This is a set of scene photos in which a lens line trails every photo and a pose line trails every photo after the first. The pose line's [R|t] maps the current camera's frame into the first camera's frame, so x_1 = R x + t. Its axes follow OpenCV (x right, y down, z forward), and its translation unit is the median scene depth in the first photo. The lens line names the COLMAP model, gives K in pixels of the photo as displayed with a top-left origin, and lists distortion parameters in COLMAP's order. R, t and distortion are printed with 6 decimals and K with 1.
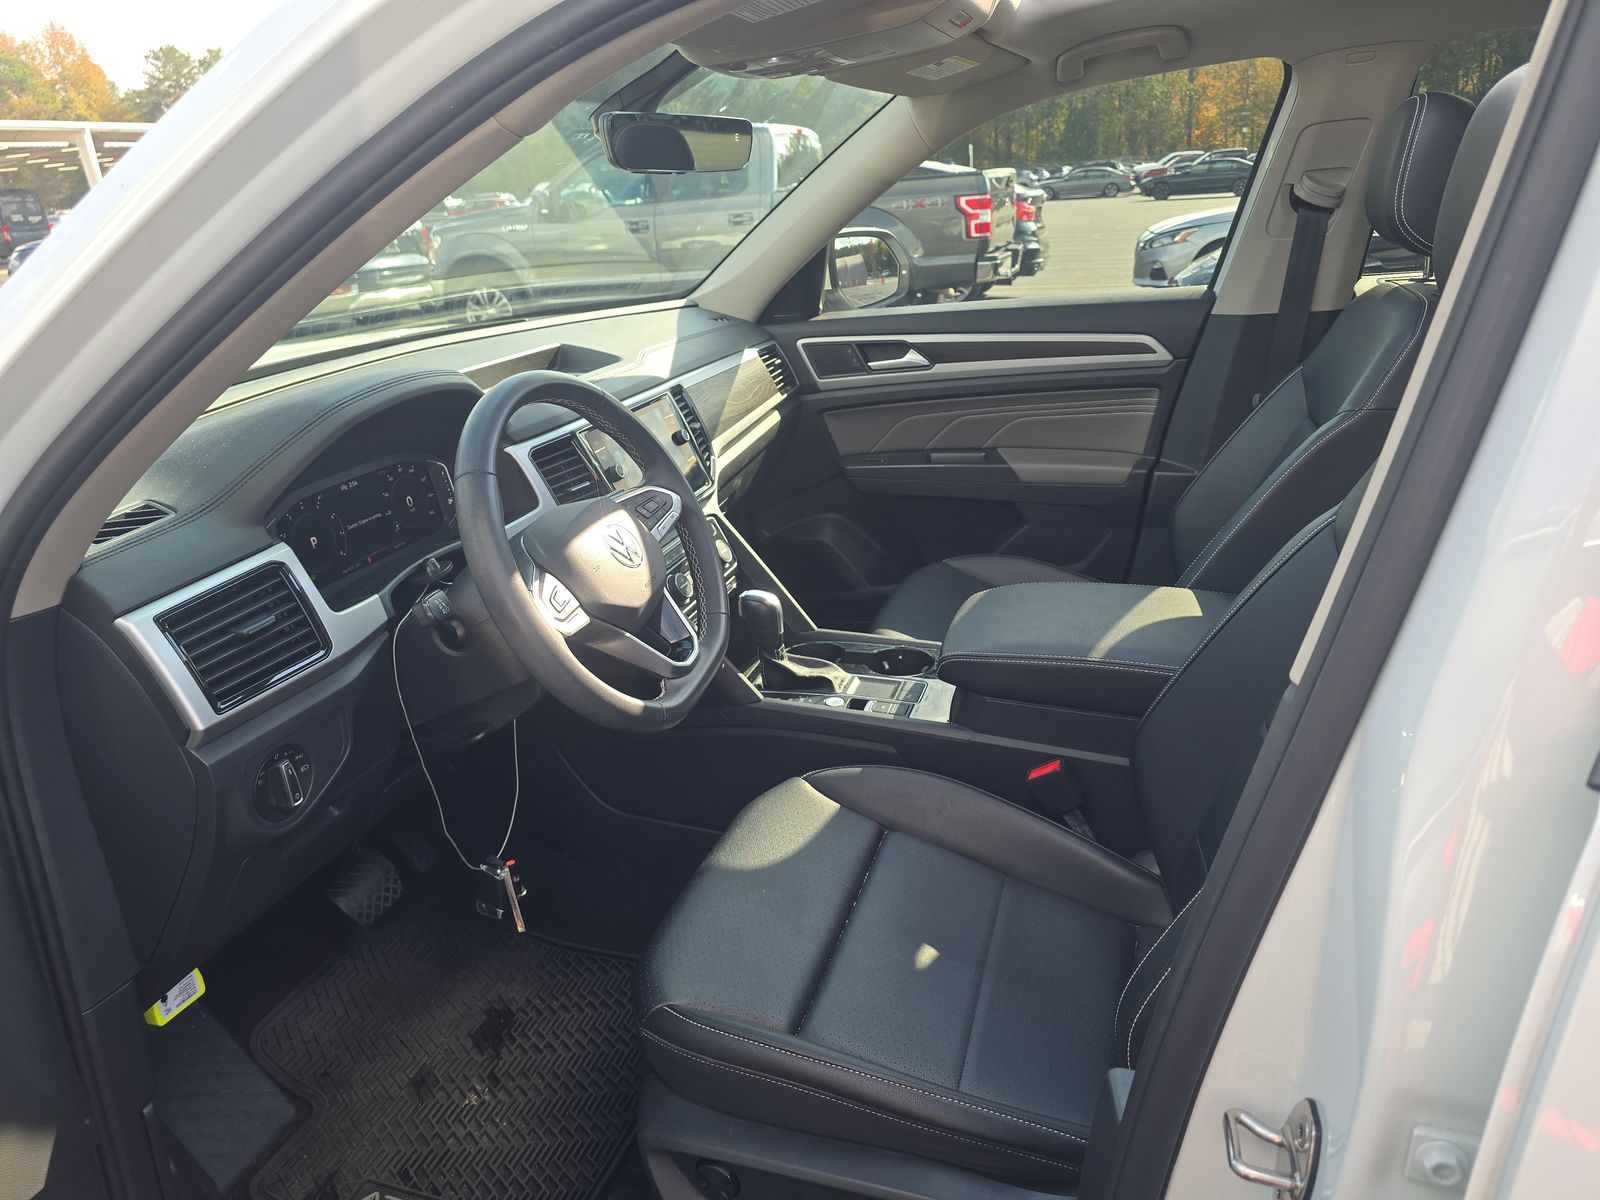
lens RADIAL K [[1095.1, 0, 800.0], [0, 1095.1, 600.0], [0, 0, 1]] dist [0.075555, -0.060394]
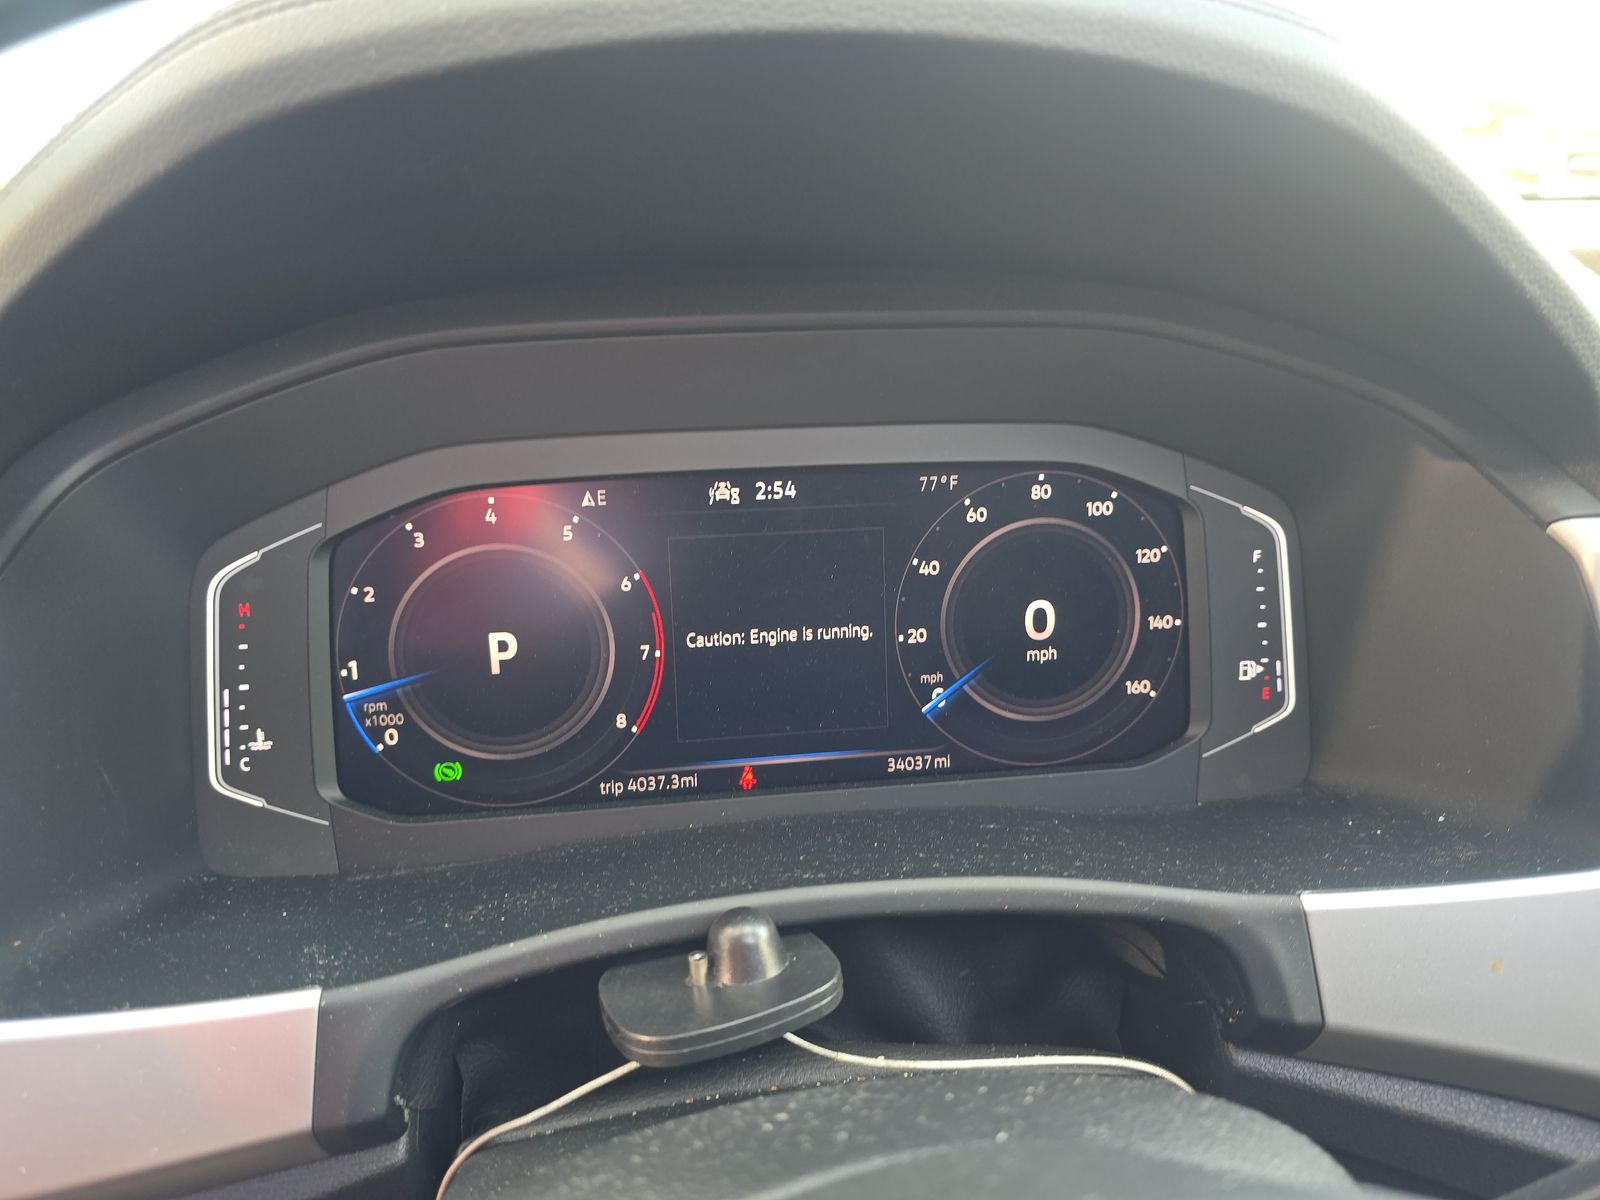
lens RADIAL K [[1095.1, 0, 800.0], [0, 1095.1, 600.0], [0, 0, 1]] dist [0.075555, -0.060394]
pose [[0.457122, 0.296274, -0.838607, -0.096414], [-0.332255, 0.931508, 0.147984, -0.065251], [0.825012, 0.210985, 0.524252, 0.475368]]
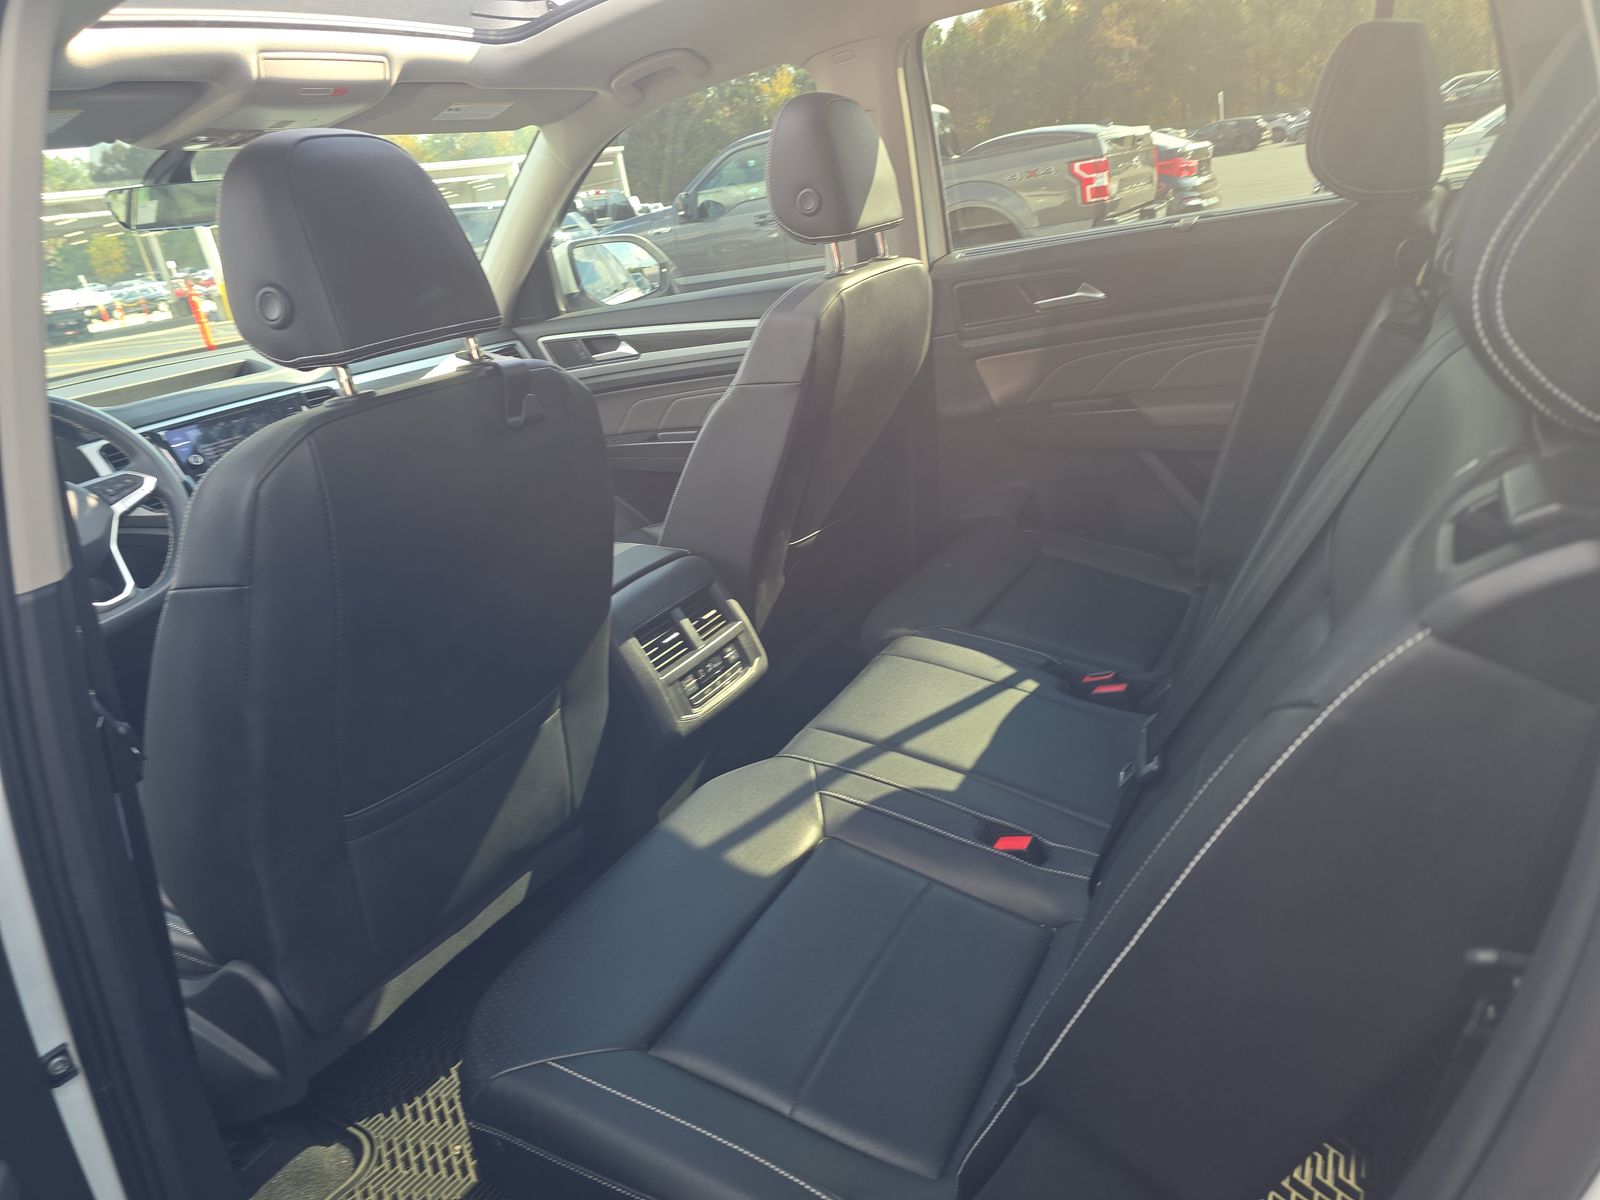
lens RADIAL K [[1091.7, 0, 800.0], [0, 1091.7, 600.0], [0, 0, 1]] dist [0.019673, 0.007388]
pose [[0.972490, -0.002013, -0.232937, 0.540900], [0.006800, 0.999782, 0.019747, 0.017731], [0.232846, -0.020788, 0.972291, -0.060811]]
